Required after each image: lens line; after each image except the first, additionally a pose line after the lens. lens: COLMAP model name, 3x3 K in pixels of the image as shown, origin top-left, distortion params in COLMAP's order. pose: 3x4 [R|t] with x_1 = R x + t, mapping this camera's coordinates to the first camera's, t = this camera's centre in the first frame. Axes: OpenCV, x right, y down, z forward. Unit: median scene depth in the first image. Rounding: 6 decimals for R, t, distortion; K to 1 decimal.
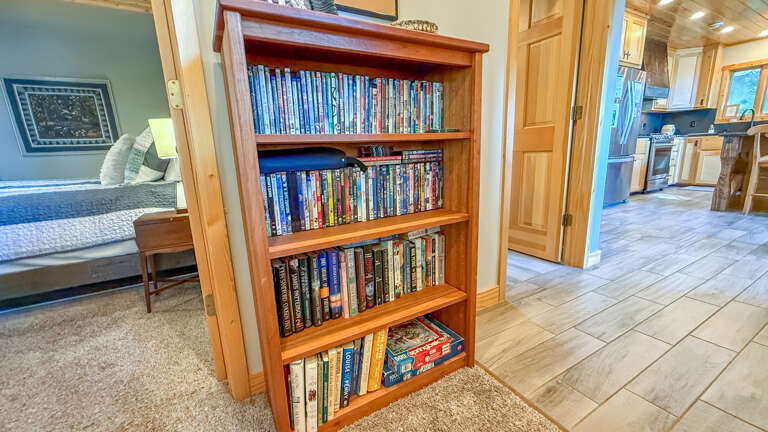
lens RADIAL K [[304.3, 0, 384.0], [0, 304.3, 216.0], [0, 0, 1]] dist [-0.002061, -0.000417]
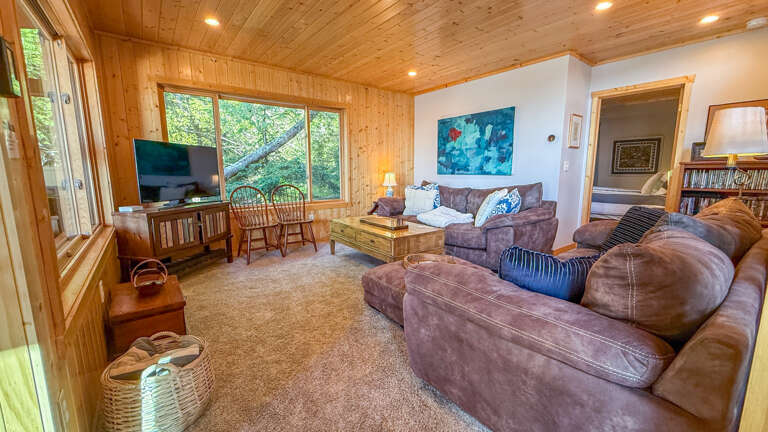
lens RADIAL K [[307.3, 0, 384.0], [0, 307.3, 216.0], [0, 0, 1]] dist [0.001742, 0.000051]
pose [[0.141632, 0.187202, -0.972058, 1.256810], [-0.210176, 0.965255, 0.155269, 0.127840], [0.967350, 0.182312, 0.176056, -1.456260]]
